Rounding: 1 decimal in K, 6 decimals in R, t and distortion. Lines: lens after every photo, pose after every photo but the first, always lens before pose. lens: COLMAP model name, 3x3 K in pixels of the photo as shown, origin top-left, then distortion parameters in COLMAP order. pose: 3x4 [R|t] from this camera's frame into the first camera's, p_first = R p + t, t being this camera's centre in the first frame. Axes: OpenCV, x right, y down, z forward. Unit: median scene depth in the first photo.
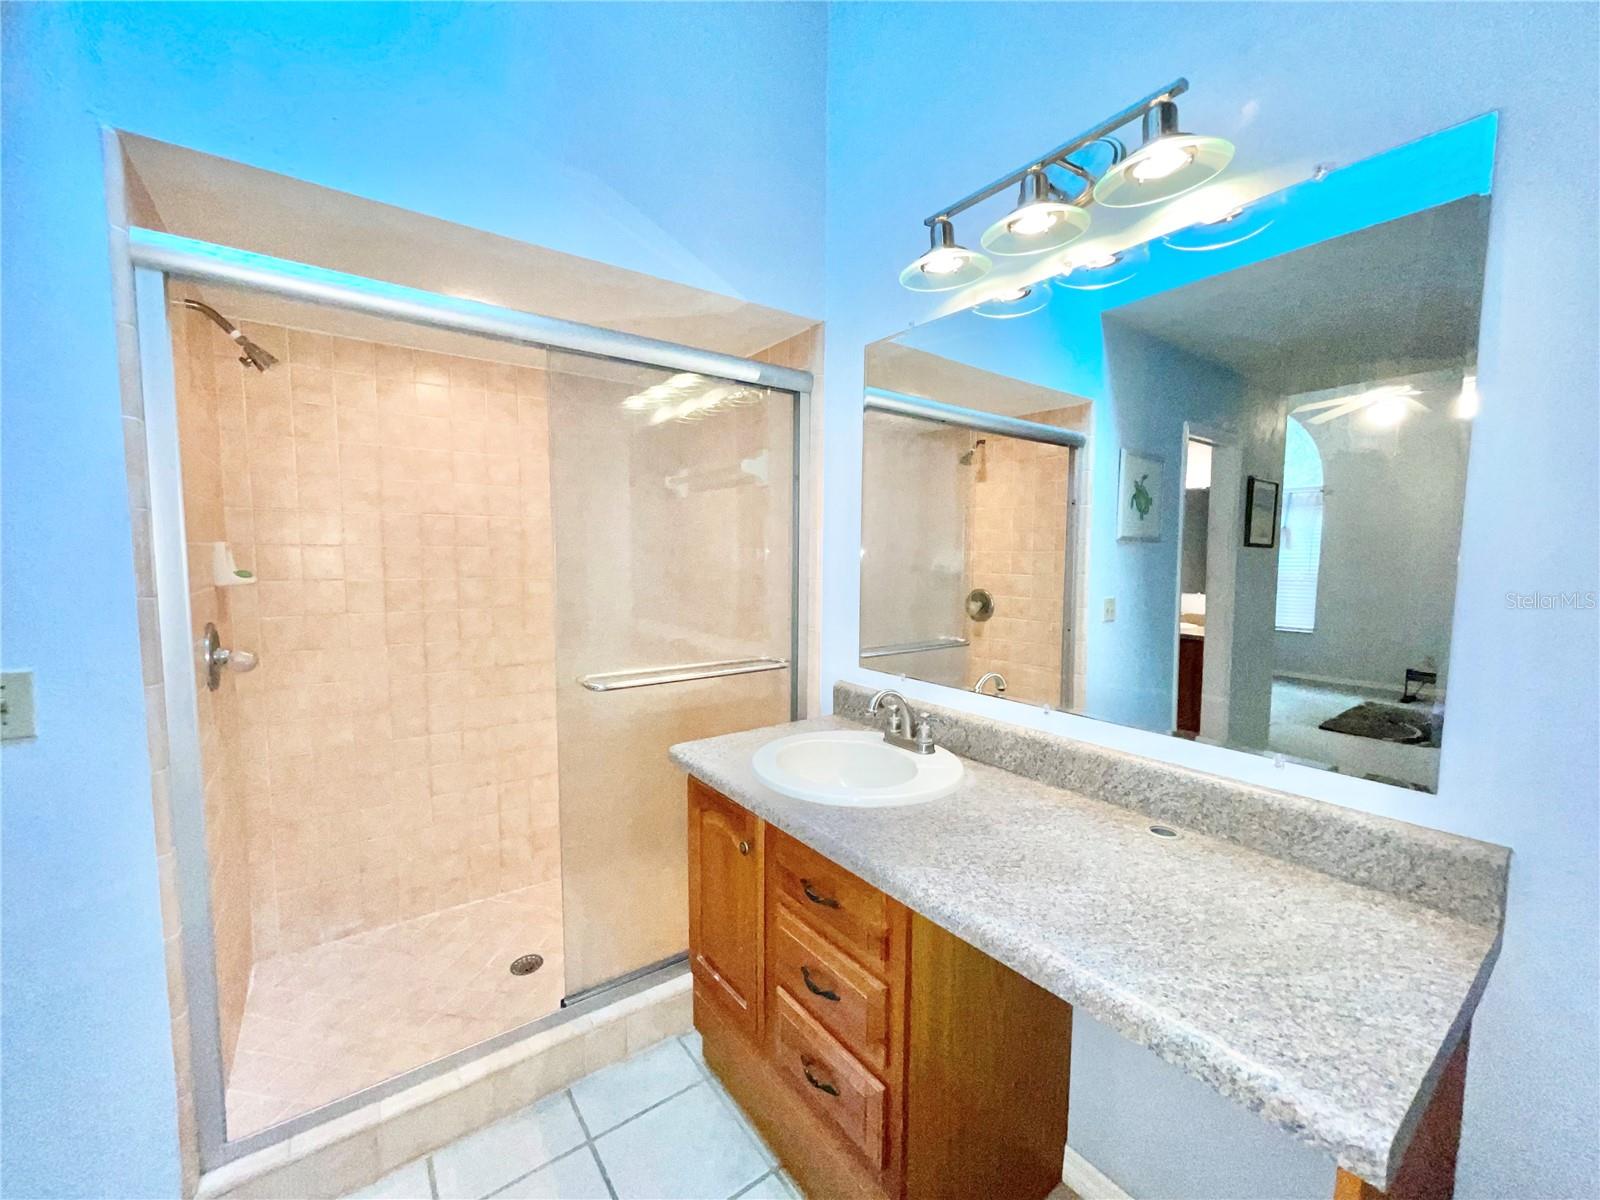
lens RADIAL K [[641.1, 0, 796.9], [0, 641.1, 606.3], [0, 0, 1]] dist [-0.005729, 0.001043]
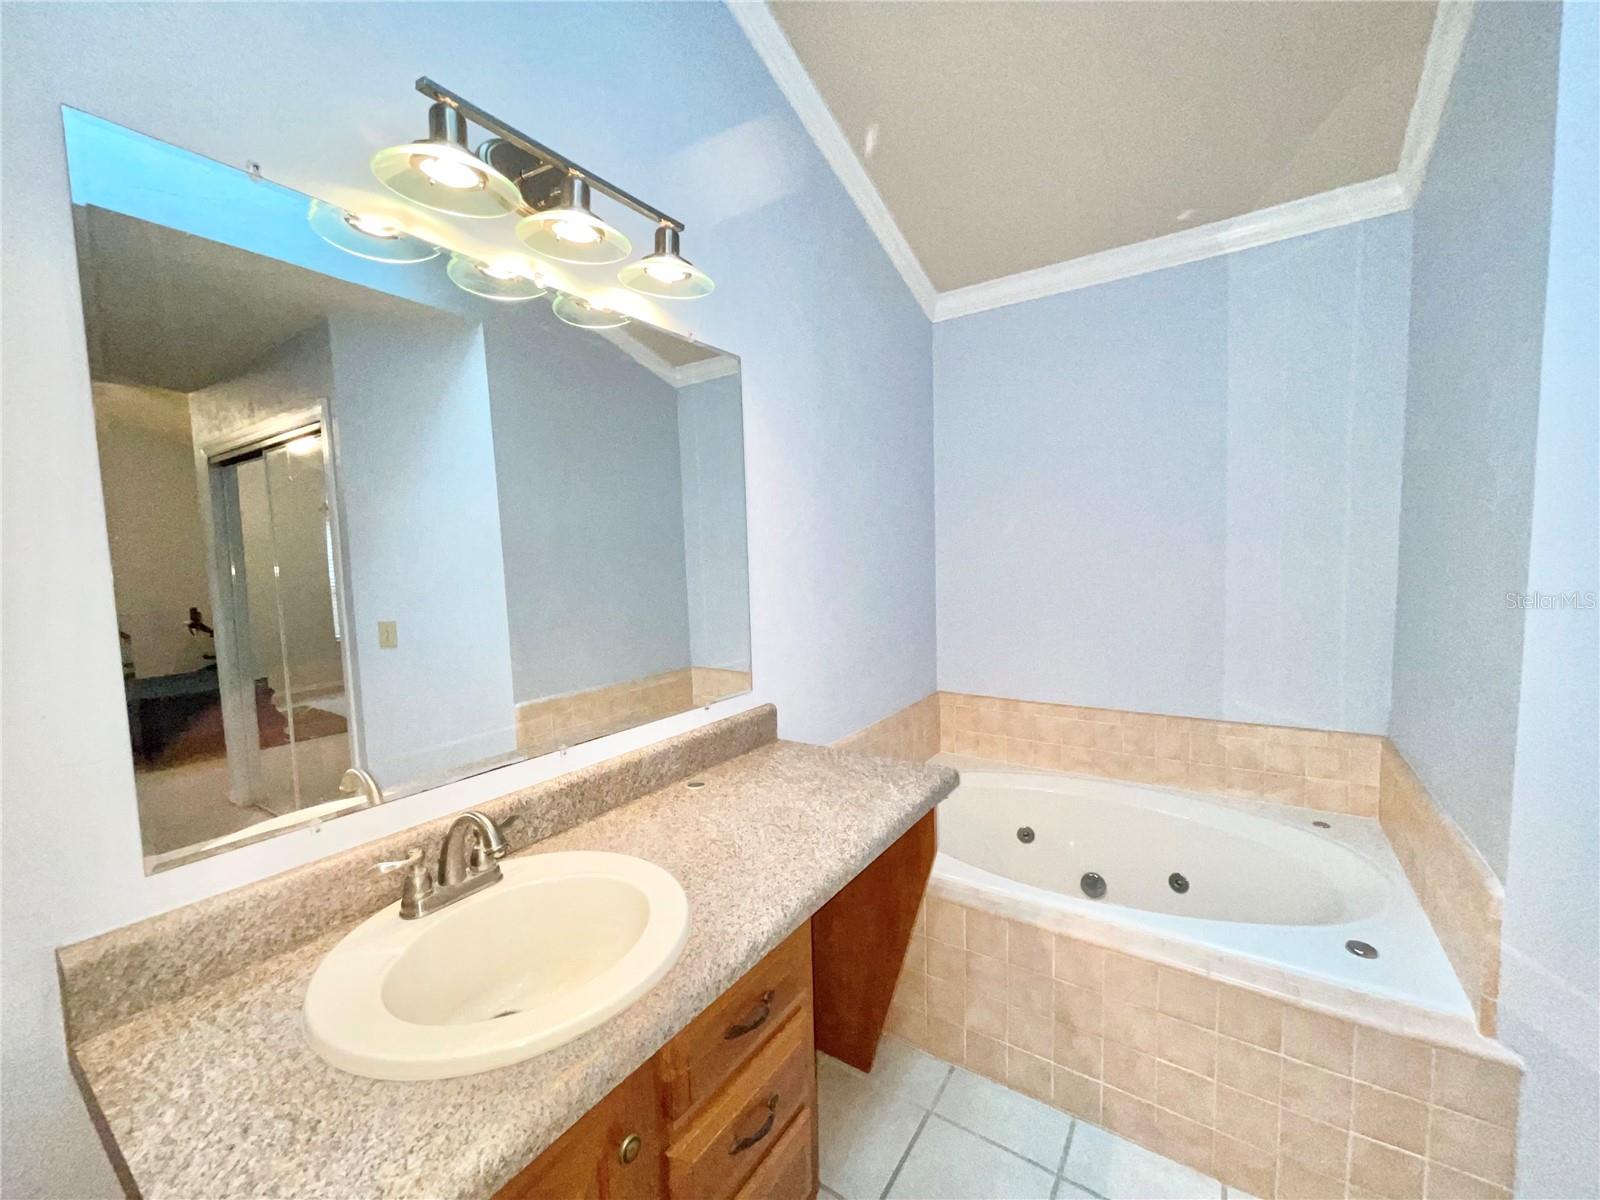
lens RADIAL K [[641.1, 0, 795.6], [0, 641.1, 601.6], [0, 0, 1]] dist [-0.005729, 0.001043]
pose [[-0.332957, -0.070346, 0.940314, -0.649670], [0.101367, 0.988764, 0.109864, -0.134243], [-0.937477, 0.131897, -0.322086, 1.058215]]
